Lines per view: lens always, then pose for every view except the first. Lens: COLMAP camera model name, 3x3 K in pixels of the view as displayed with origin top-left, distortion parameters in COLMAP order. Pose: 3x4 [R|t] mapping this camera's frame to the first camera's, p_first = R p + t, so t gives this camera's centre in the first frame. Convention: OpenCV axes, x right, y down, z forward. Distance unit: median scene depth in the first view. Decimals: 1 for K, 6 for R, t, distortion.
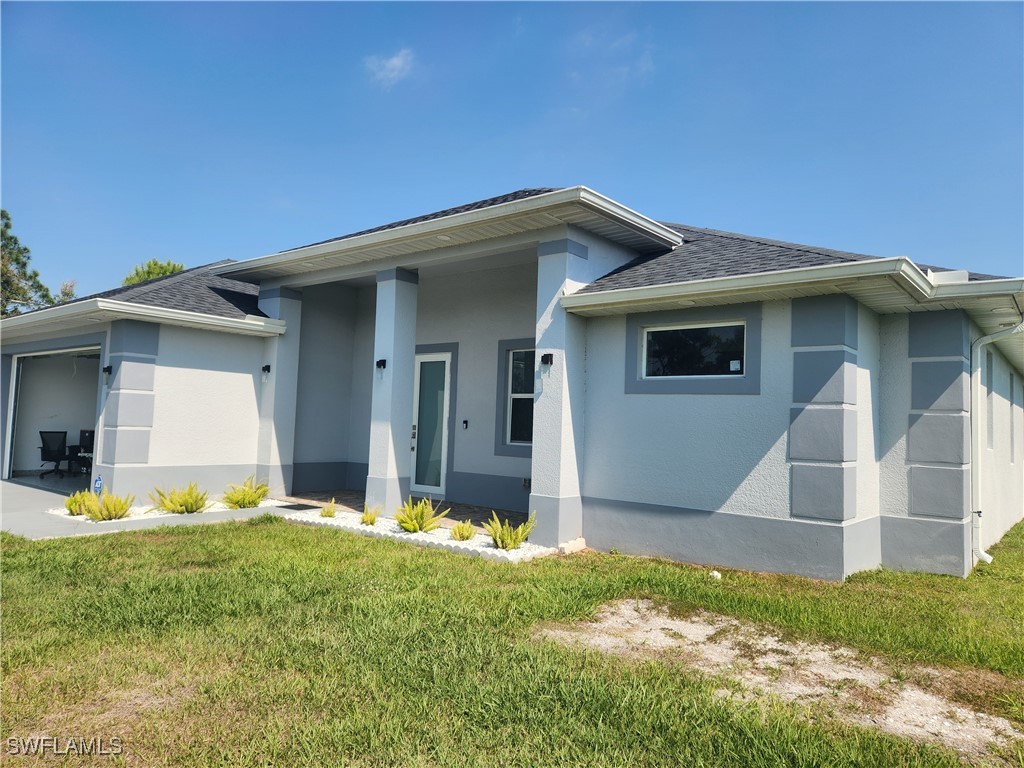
lens RADIAL K [[696.0, 0, 512.0], [0, 696.0, 384.0], [0, 0, 1]] dist [0.047182, -0.003255]
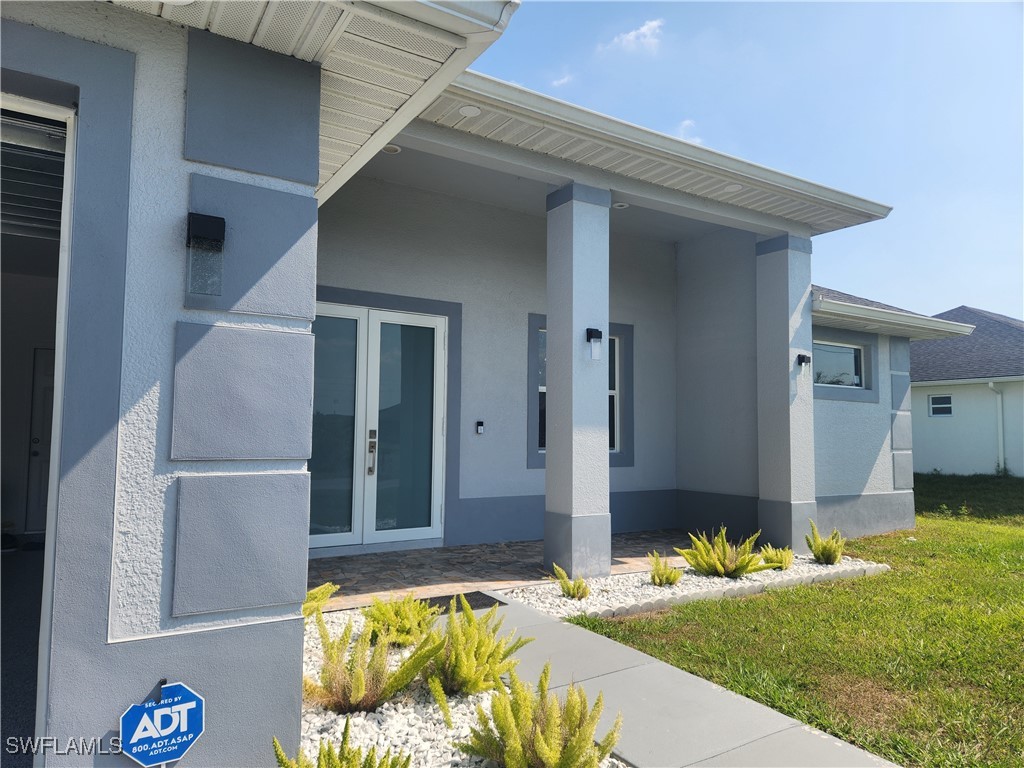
lens RADIAL K [[691.3, 0, 511.0], [0, 691.3, 395.5], [0, 0, 1]] dist [0.062239, -0.054159]
pose [[0.317889, 0.022028, 0.947872, -0.809456], [-0.056891, 0.998372, -0.004122, 0.032583], [-0.946420, -0.052615, 0.318625, 0.874412]]
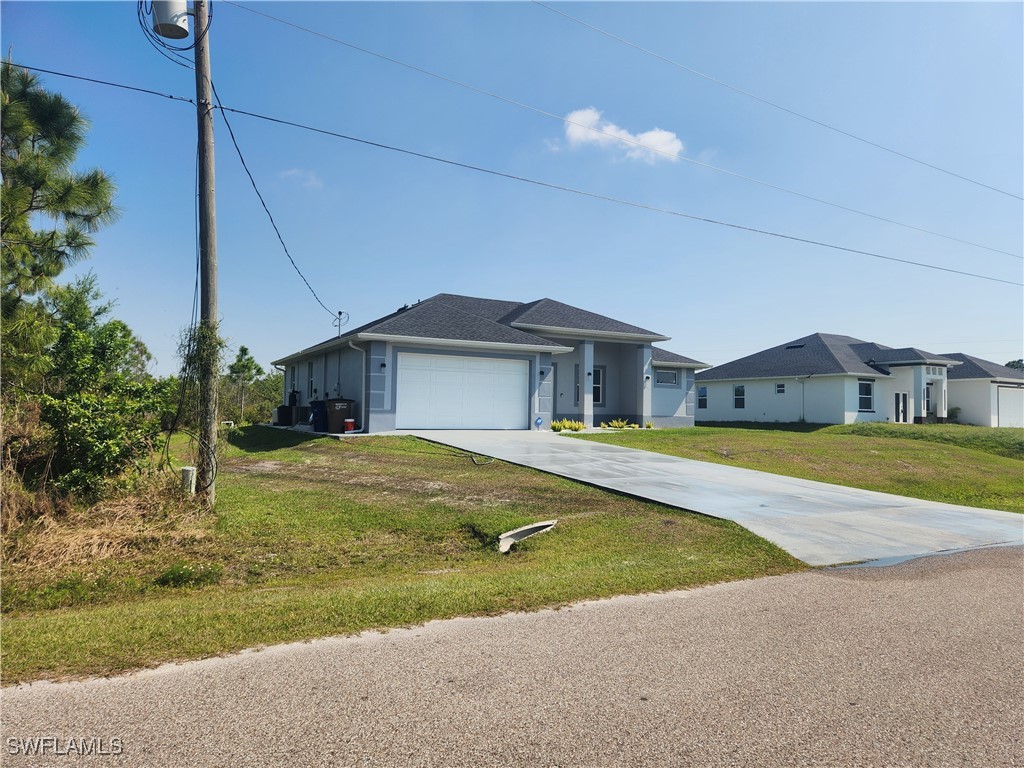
lens RADIAL K [[696.0, 0, 512.0], [0, 696.0, 384.0], [0, 0, 1]] dist [0.047182, -0.003255]
pose [[0.376062, 0.008989, 0.926551, -2.924008], [-0.059887, 0.998098, 0.014623, -0.011469], [-0.924657, -0.060987, 0.375885, 0.233027]]
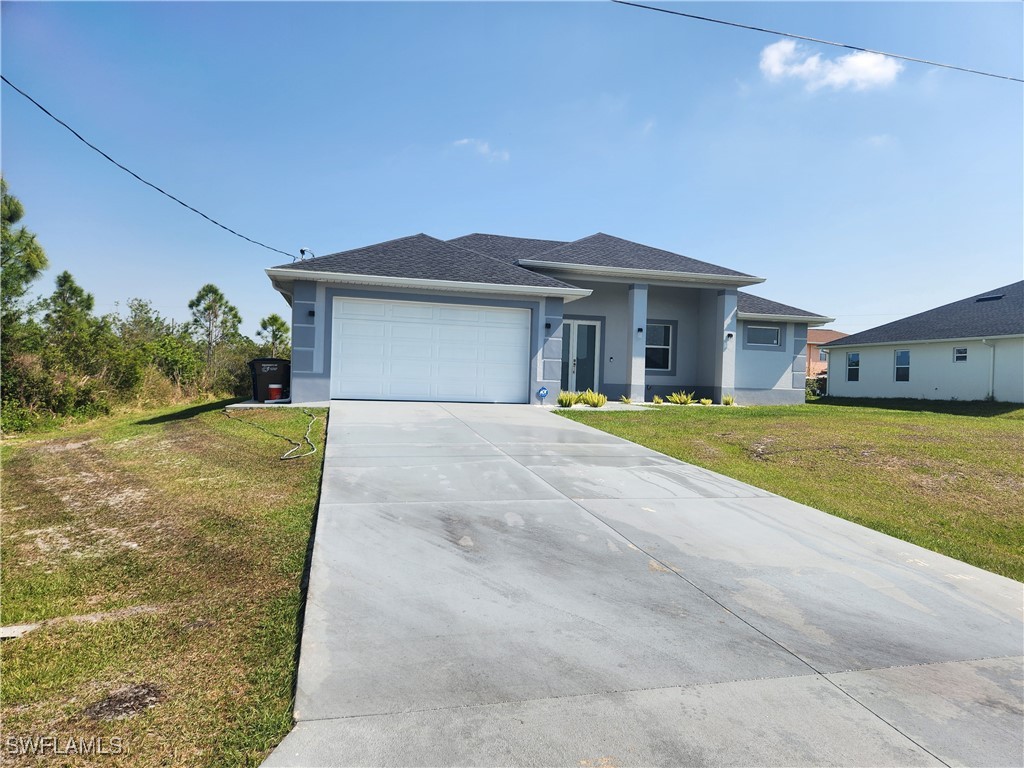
lens RADIAL K [[691.3, 0, 511.0], [0, 691.3, 395.5], [0, 0, 1]] dist [0.062239, -0.054159]
pose [[0.592193, -0.034775, 0.805045, -2.096810], [-0.058745, 0.994547, 0.086173, 0.009126], [-0.803652, -0.098324, 0.586921, 0.080113]]
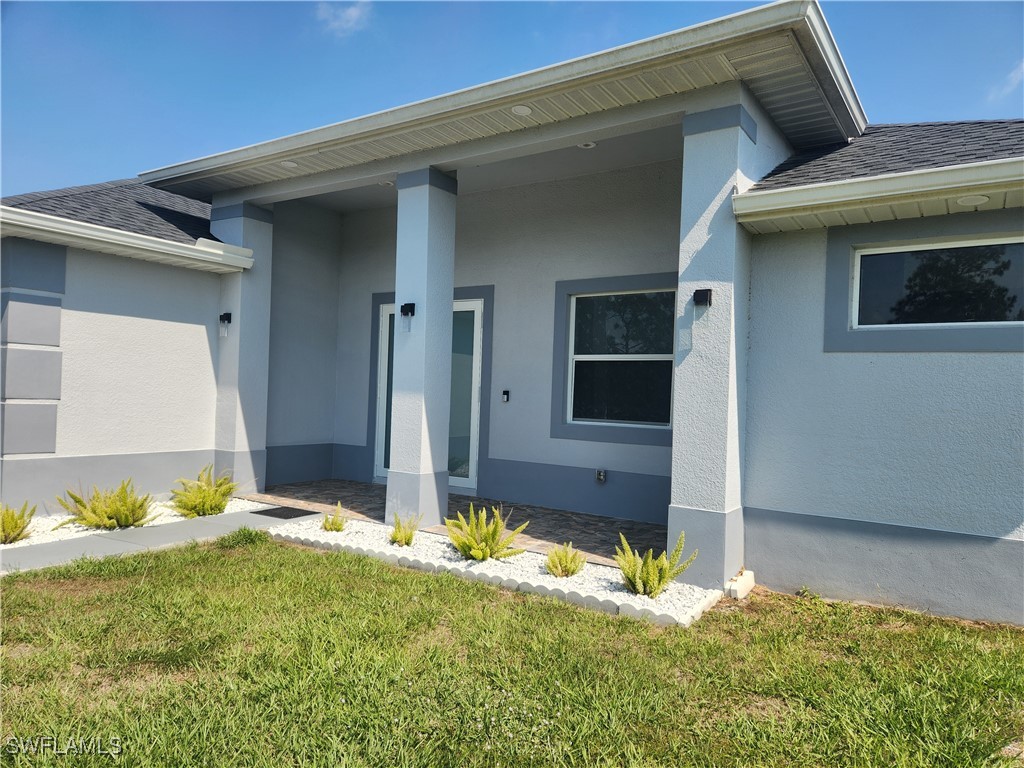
lens RADIAL K [[691.3, 0, 511.0], [0, 691.3, 395.5], [0, 0, 1]] dist [0.062239, -0.054159]
pose [[0.995618, 0.000093, 0.093515, -0.150853], [-0.006173, 0.997883, 0.064735, 0.011370], [-0.093311, -0.065028, 0.993511, 0.305250]]
